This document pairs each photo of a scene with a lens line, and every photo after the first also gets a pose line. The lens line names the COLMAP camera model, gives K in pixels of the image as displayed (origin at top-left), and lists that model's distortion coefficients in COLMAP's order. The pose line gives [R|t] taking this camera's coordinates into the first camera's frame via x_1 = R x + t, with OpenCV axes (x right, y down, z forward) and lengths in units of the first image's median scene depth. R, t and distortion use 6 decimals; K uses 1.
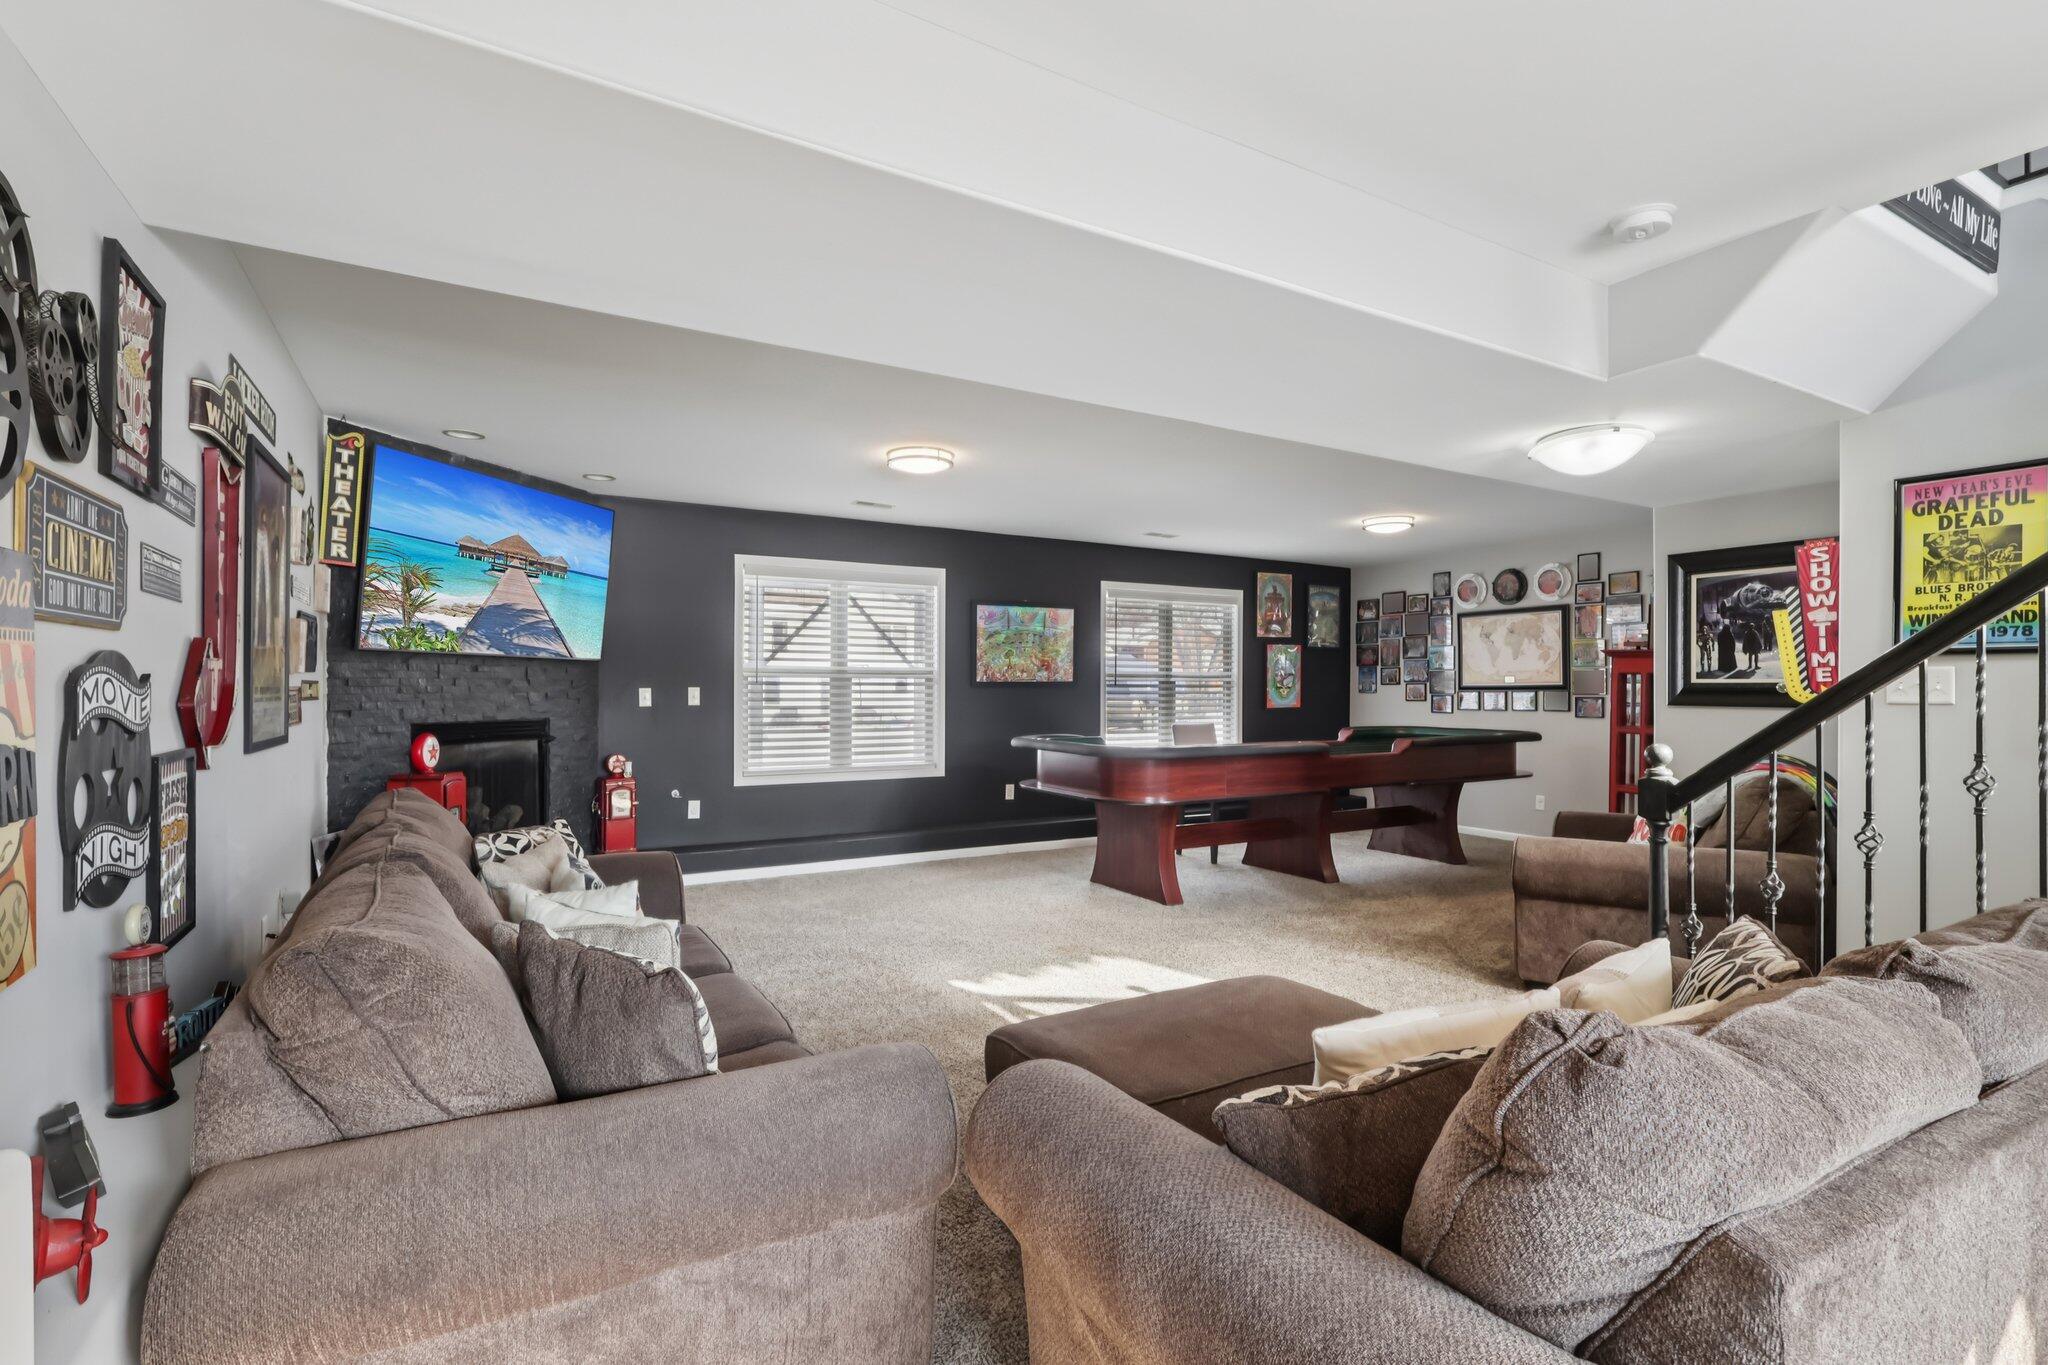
lens RADIAL K [[954.9, 0, 1016.9], [0, 954.9, 686.9], [0, 0, 1]] dist [0.000939, 0.000994]
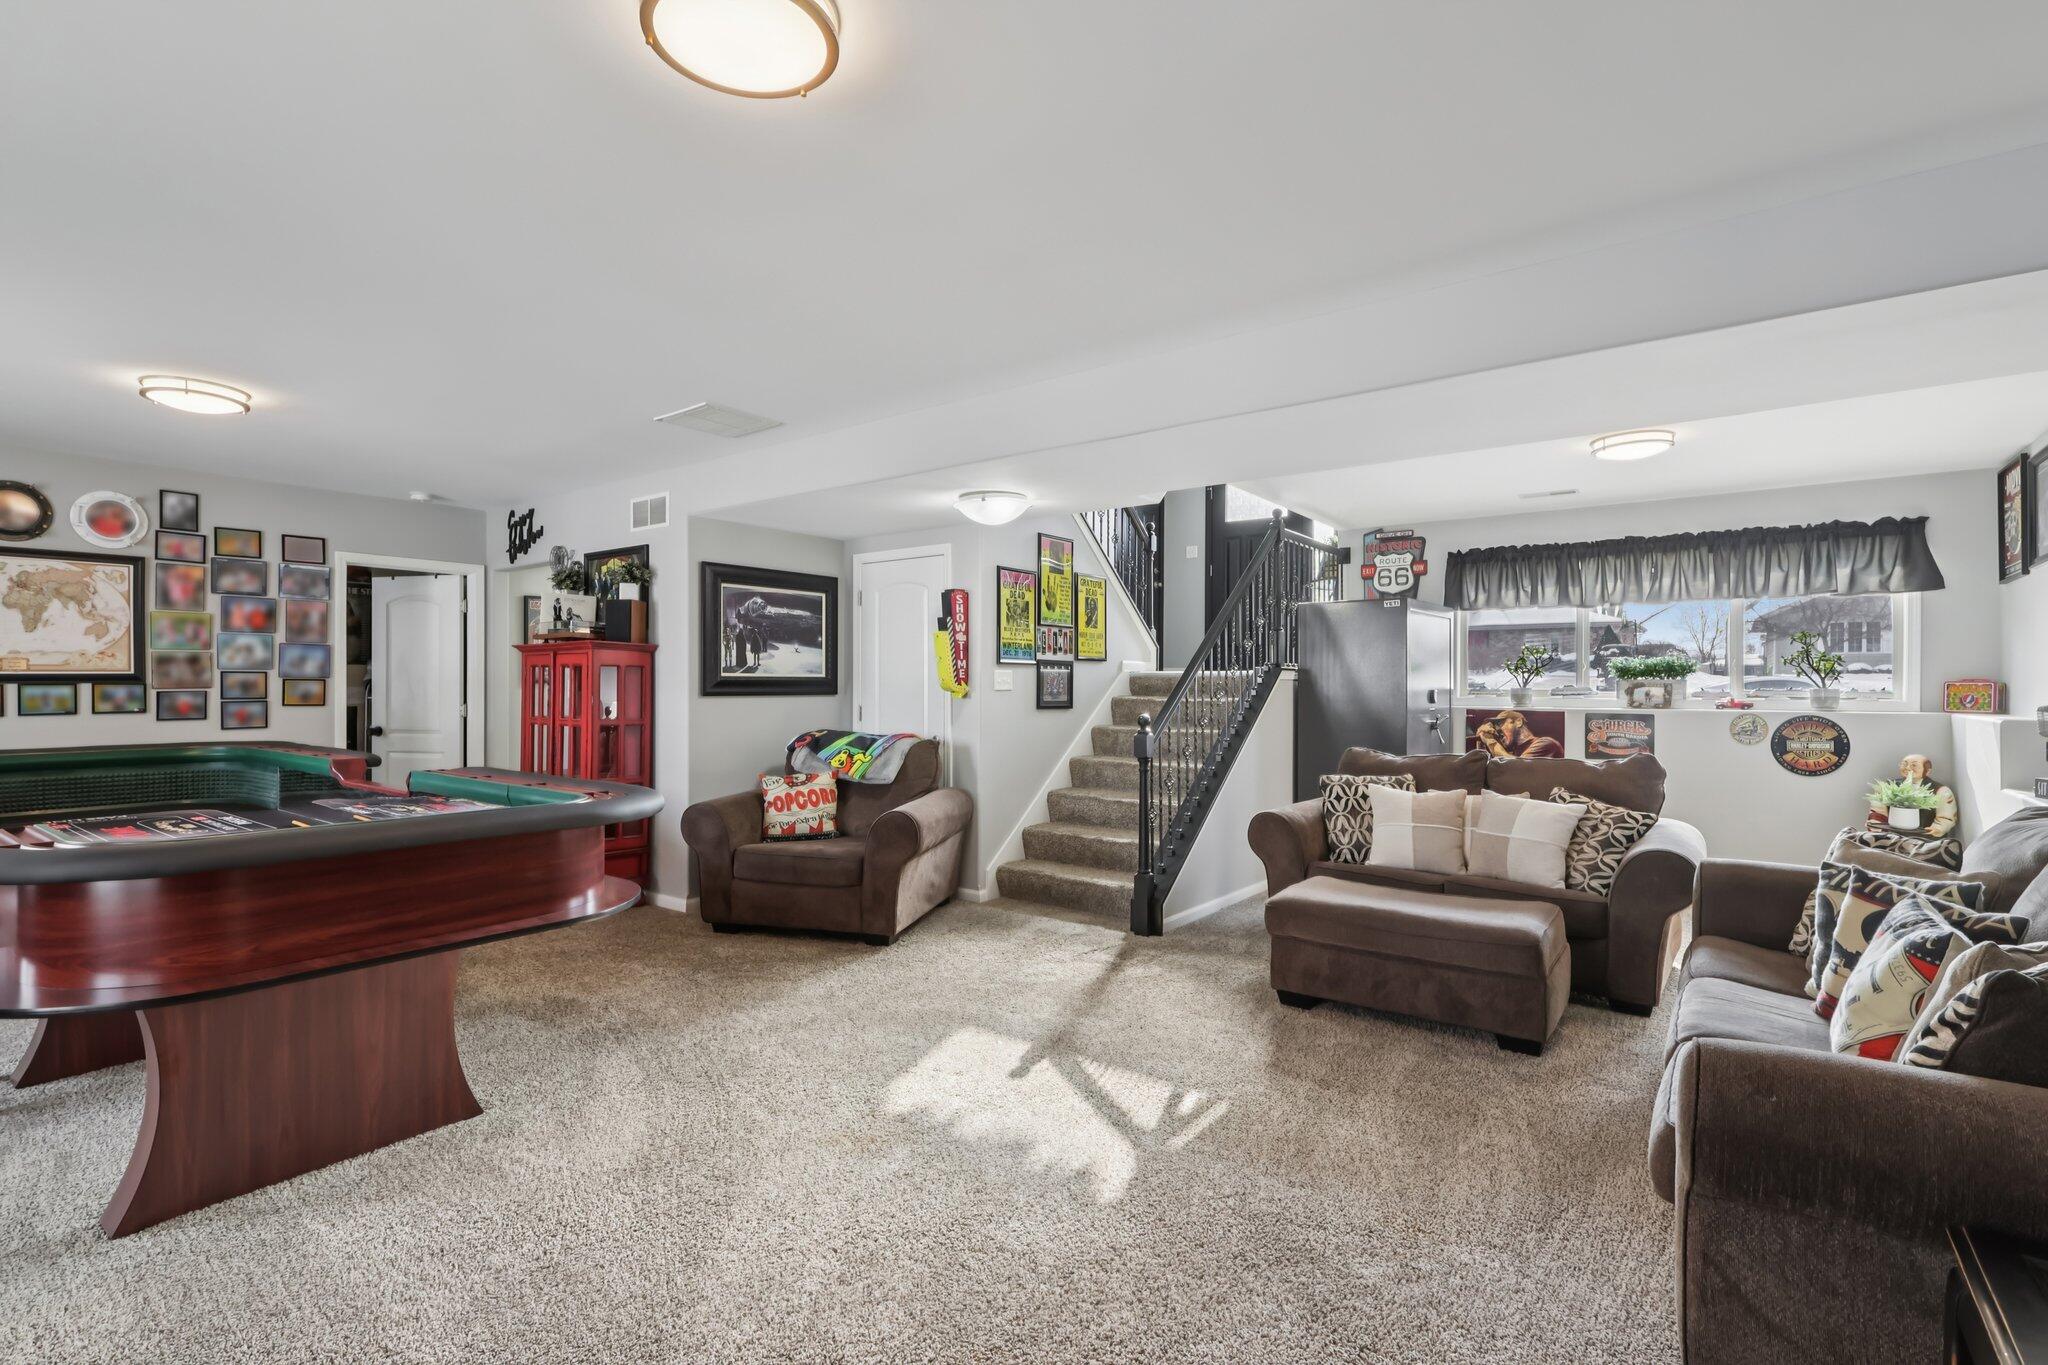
lens RADIAL K [[954.9, 0, 1028.4], [0, 954.9, 679.8], [0, 0, 1]] dist [0.000939, 0.000994]
pose [[-0.396699, -0.005444, 0.917933, -0.505762], [-0.004582, 0.999982, 0.003951, -0.006245], [-0.917937, -0.002638, -0.396716, 1.121467]]
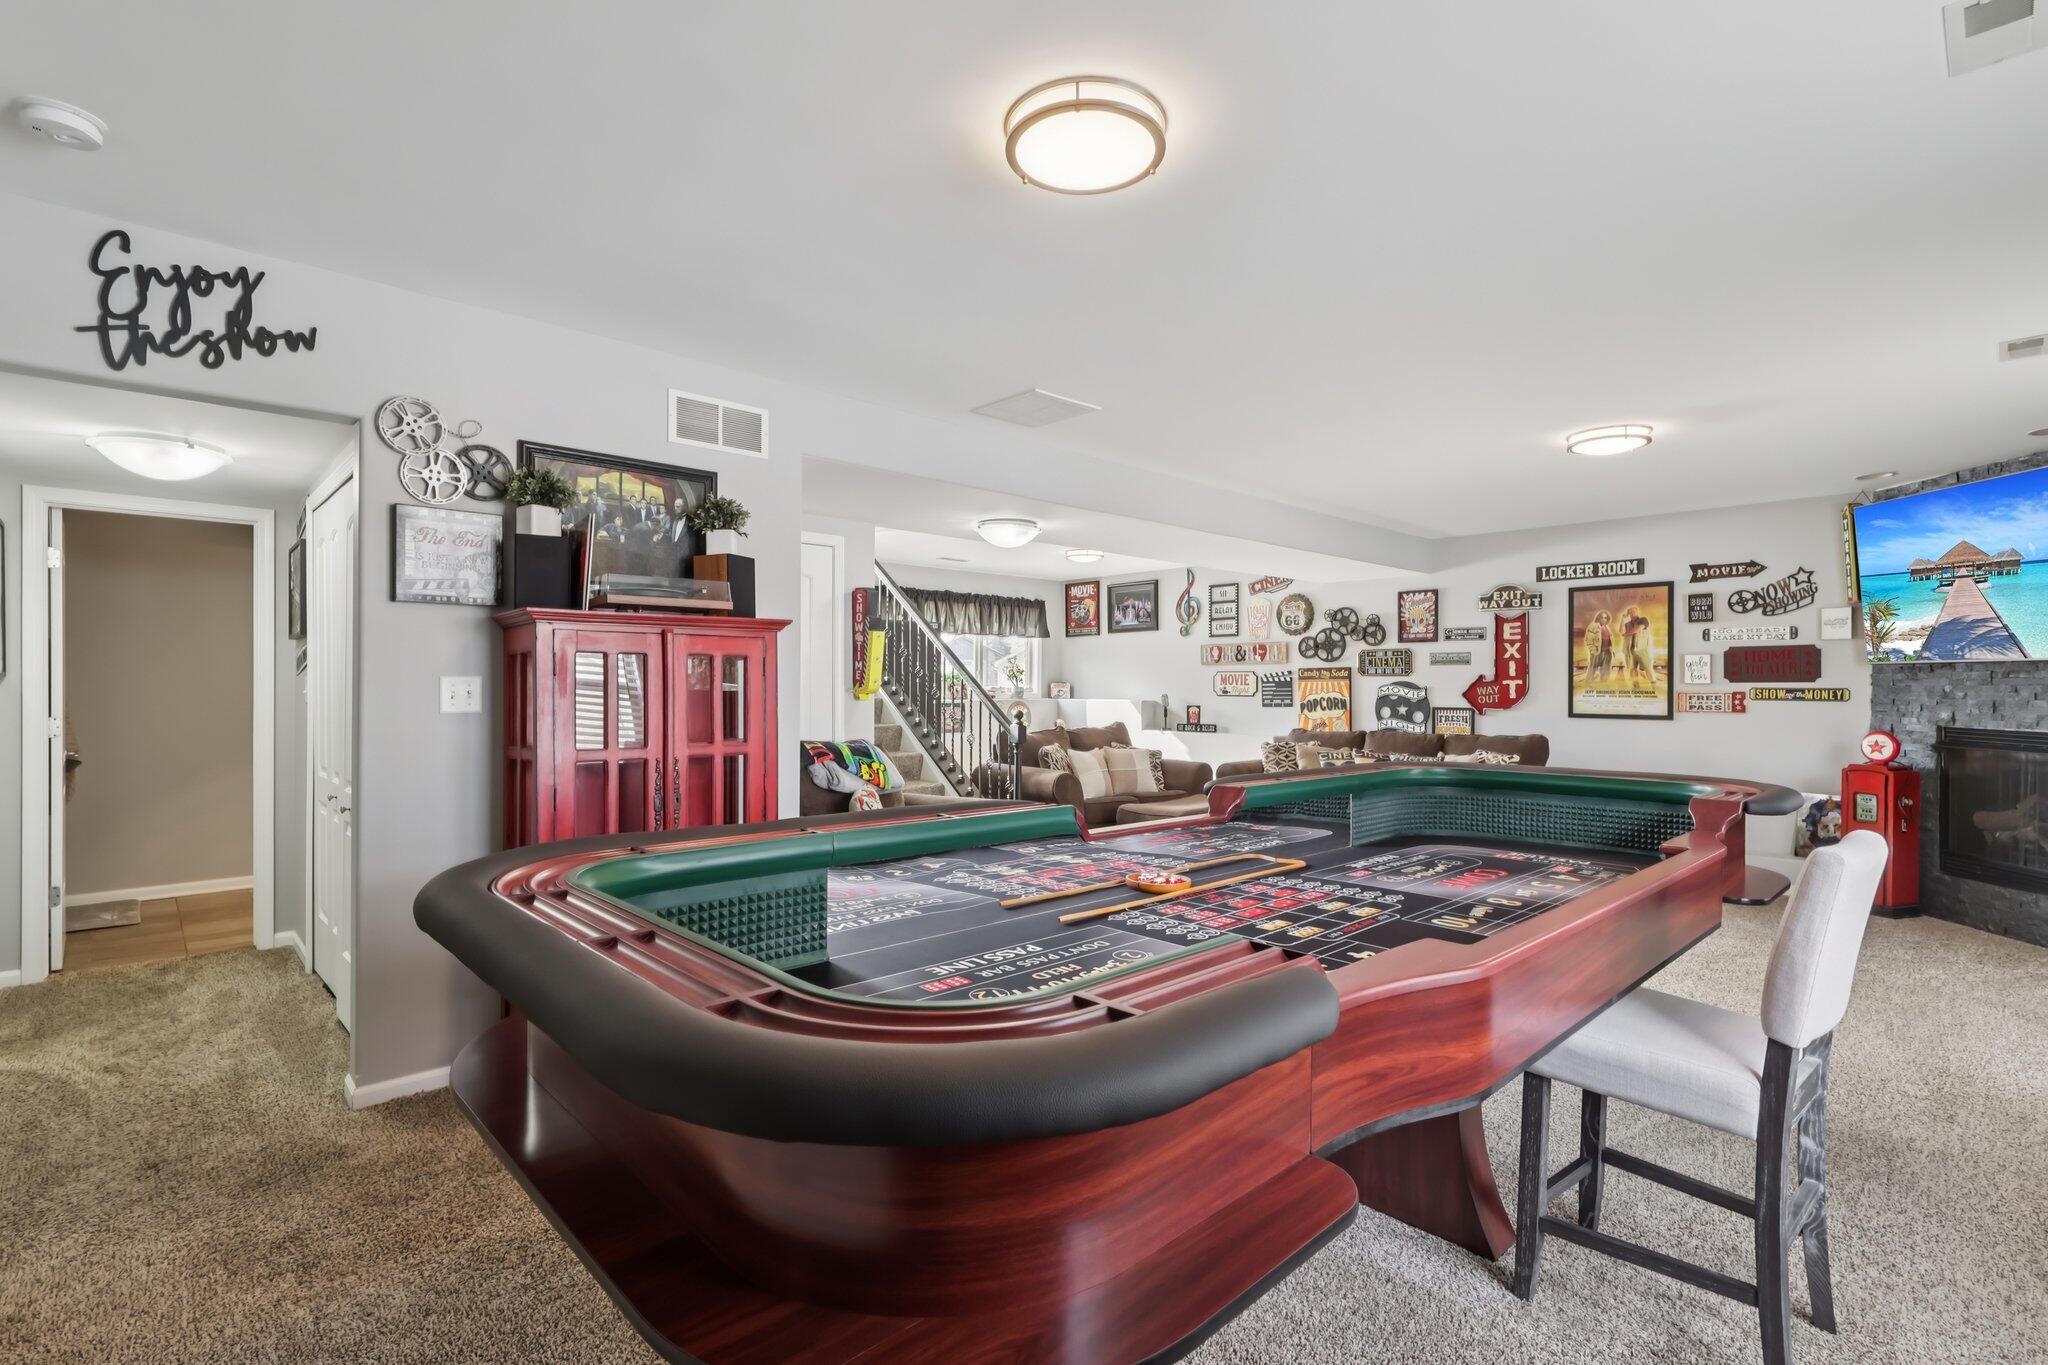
lens RADIAL K [[954.9, 0, 1038.0], [0, 954.9, 688.9], [0, 0, 1]] dist [0.000939, 0.000994]
pose [[-0.978690, -0.024400, -0.203889, 0.533248], [-0.024937, 0.999689, 0.000062, 0.000977], [0.203824, 0.005145, -0.978994, 1.810780]]
